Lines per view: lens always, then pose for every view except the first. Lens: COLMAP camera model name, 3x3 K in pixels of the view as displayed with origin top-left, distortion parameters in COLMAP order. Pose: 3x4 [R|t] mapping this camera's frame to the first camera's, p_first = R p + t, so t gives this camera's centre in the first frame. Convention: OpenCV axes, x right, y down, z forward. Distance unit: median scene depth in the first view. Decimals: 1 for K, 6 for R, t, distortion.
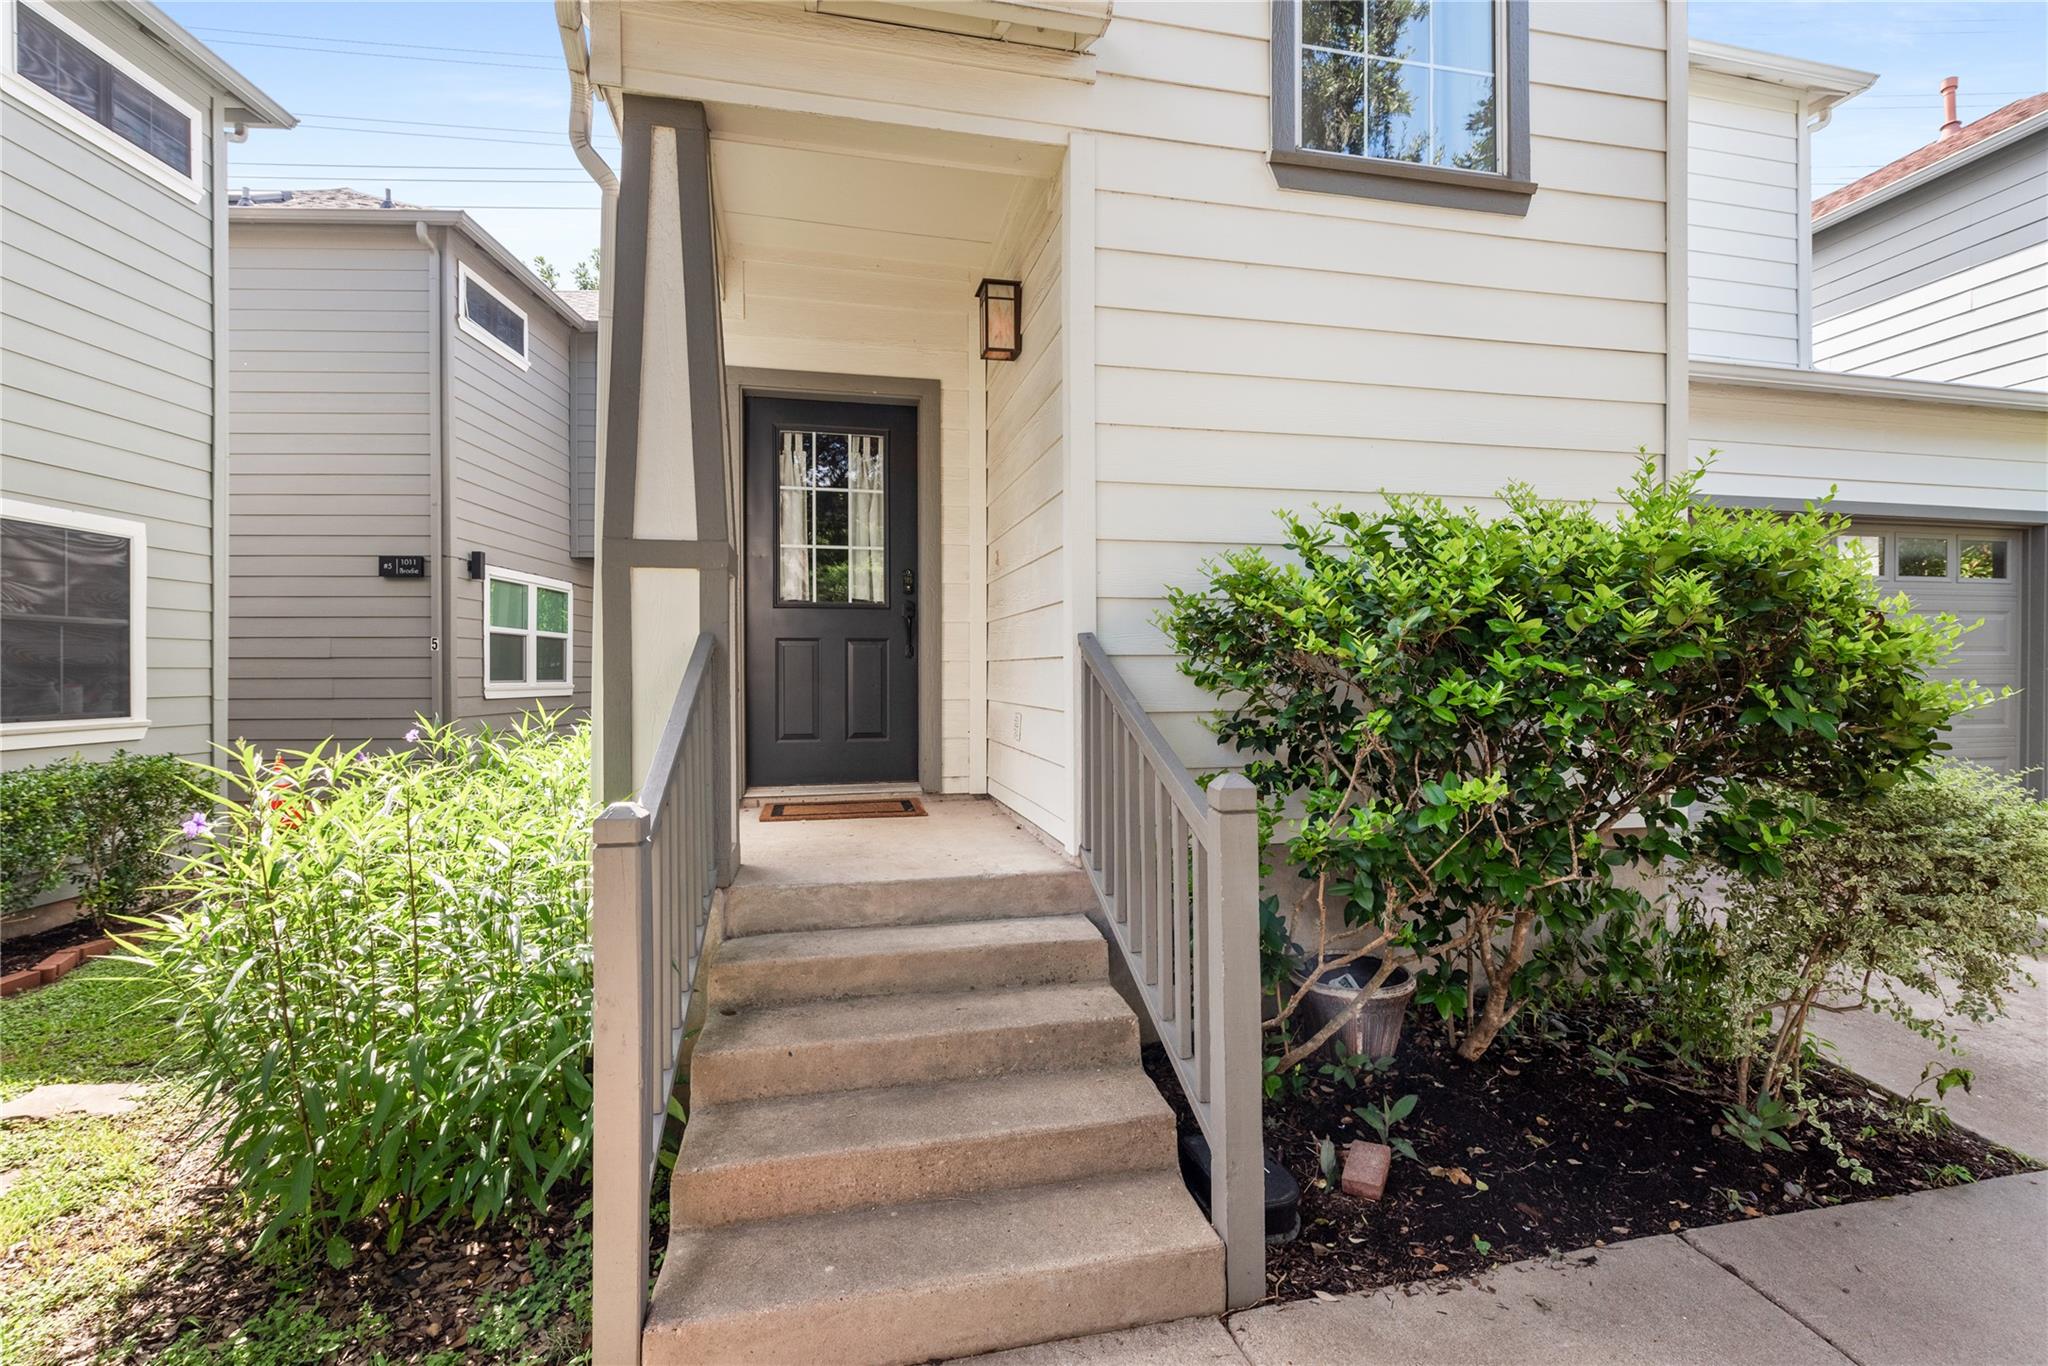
lens RADIAL K [[967.5, 0, 1025.3], [0, 967.5, 677.5], [0, 0, 1]] dist [-0.002782, -0.000821]
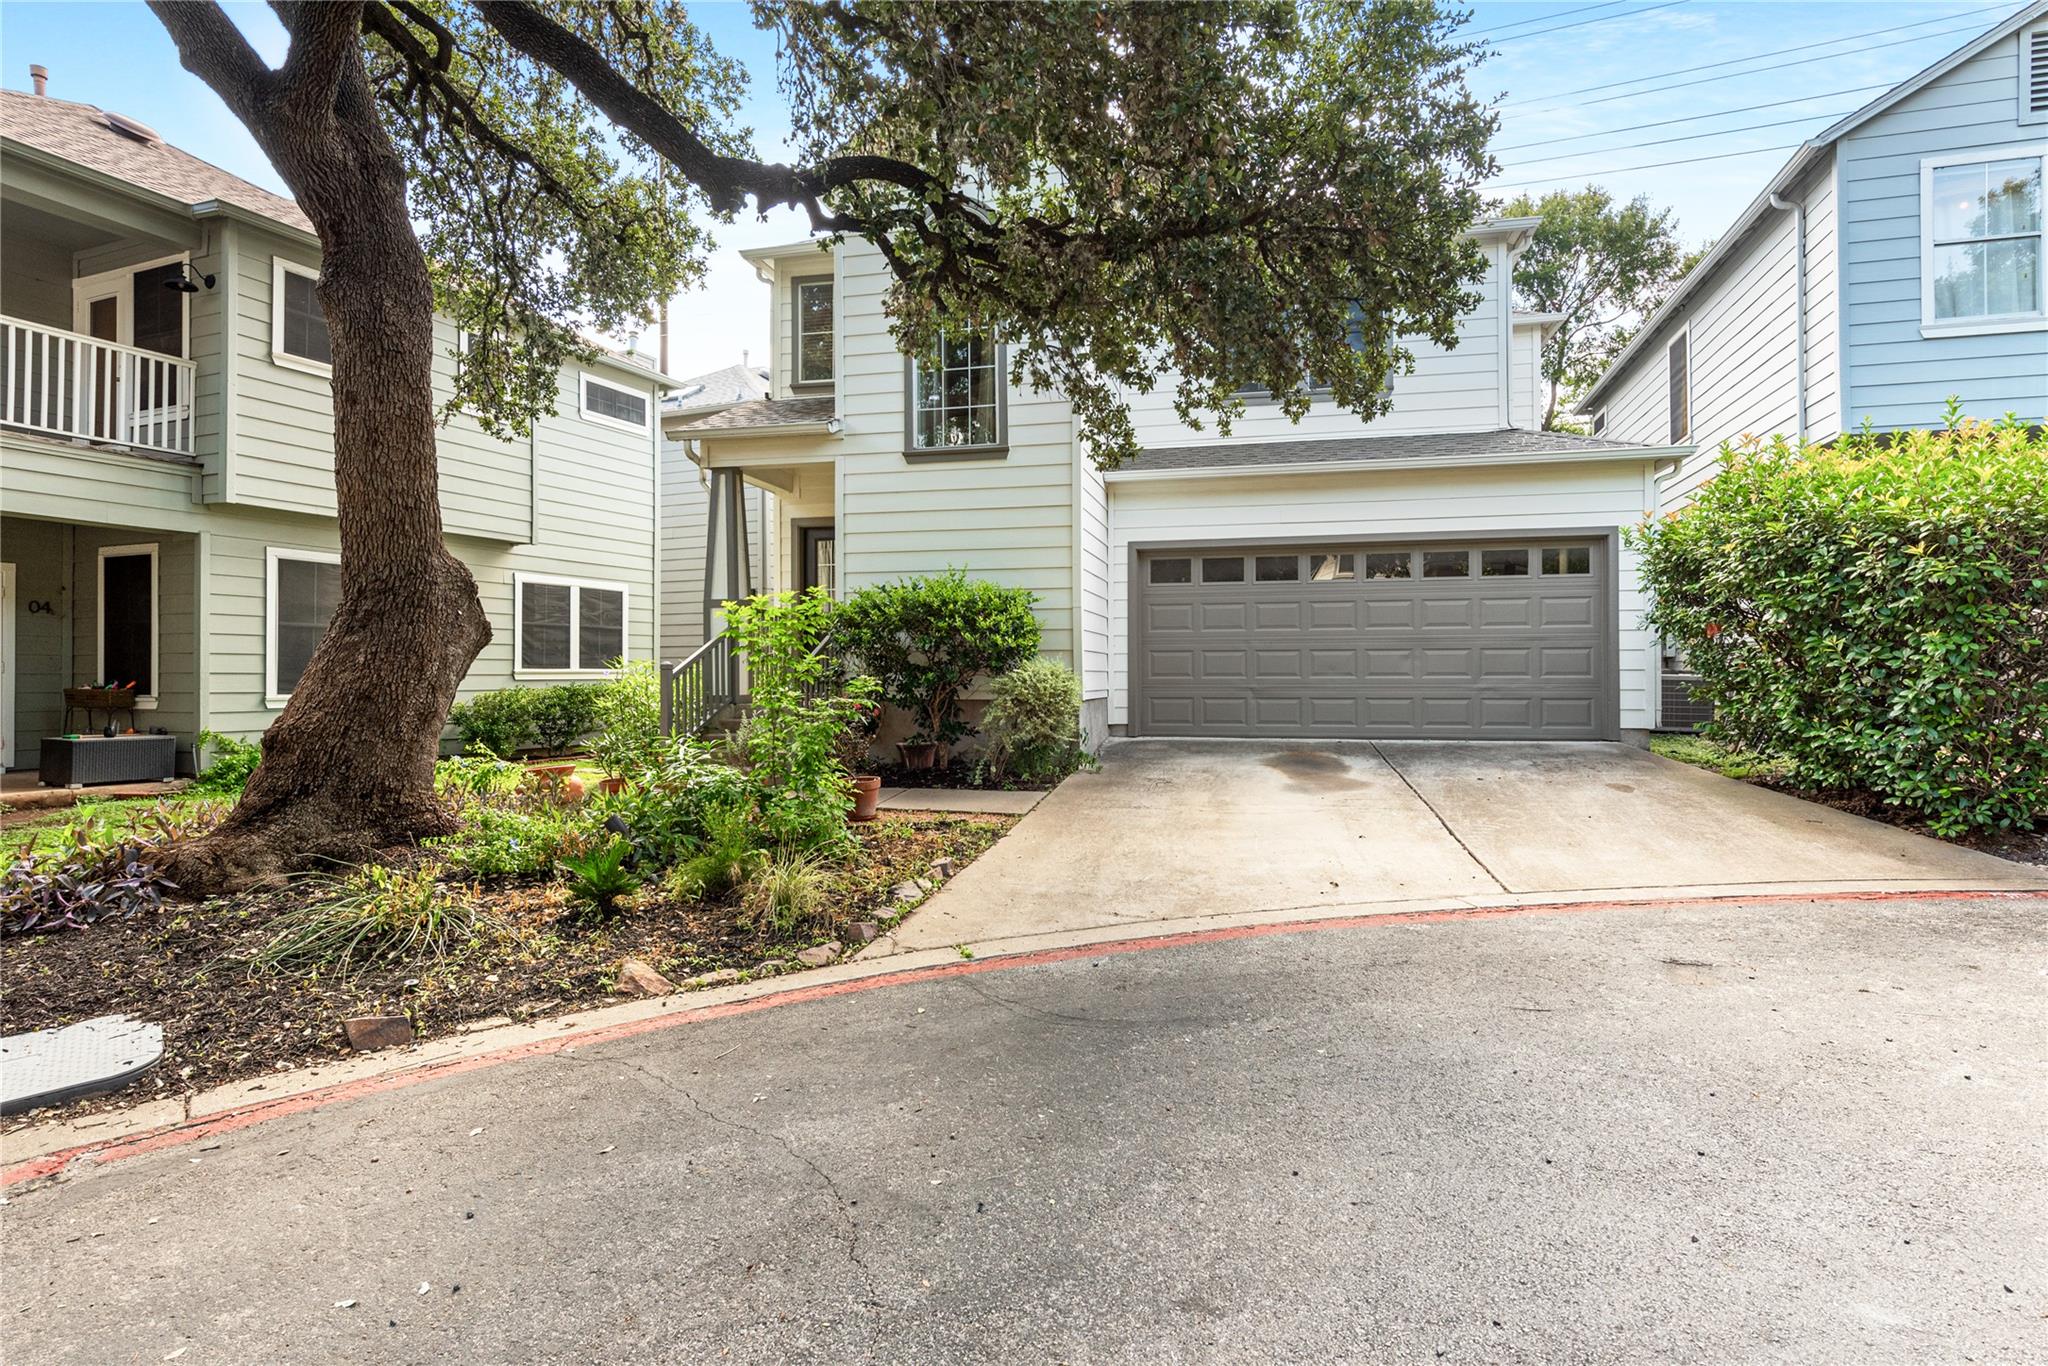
lens RADIAL K [[1160.3, 0, 997.7], [0, 1160.3, 664.4], [0, 0, 1]] dist [0.008051, -0.000380]
pose [[0.886021, -0.006149, -0.463604, 1.406366], [-0.001407, 0.999872, -0.015951, 0.087377], [0.463643, 0.014786, 0.885899, -1.267631]]
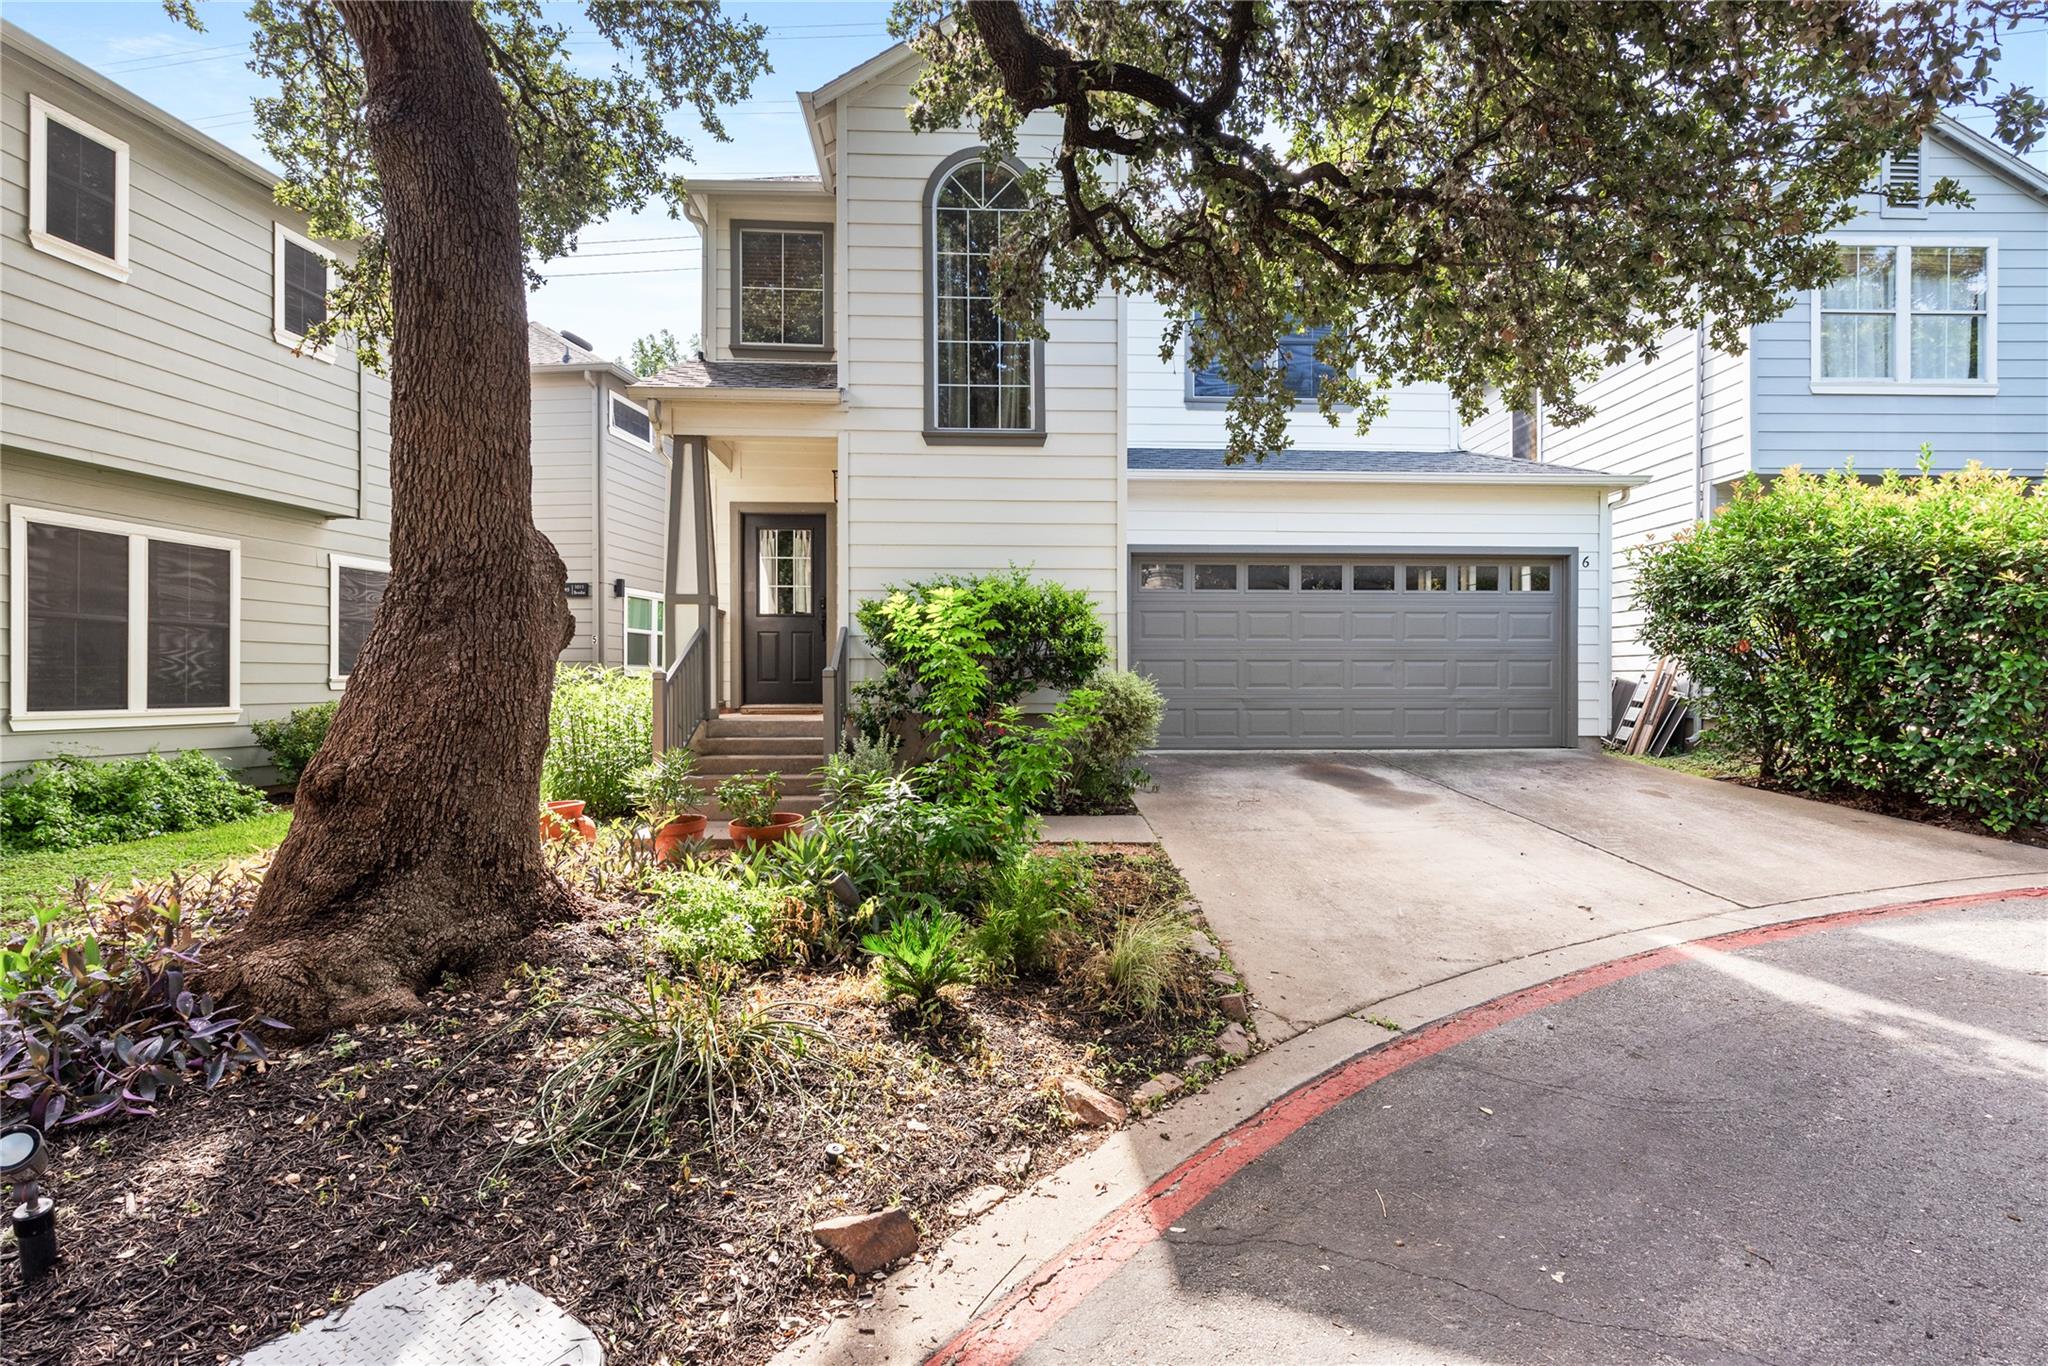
lens RADIAL K [[1142.4, 0, 1024.0], [0, 1142.4, 683.0], [0, 0, 1]] dist [0.005395, -0.000103]
pose [[0.985419, 0.000883, -0.170141, 0.688041], [-0.001679, 0.999988, -0.004532, 0.076017], [0.170135, 0.004752, 0.985409, -1.248721]]
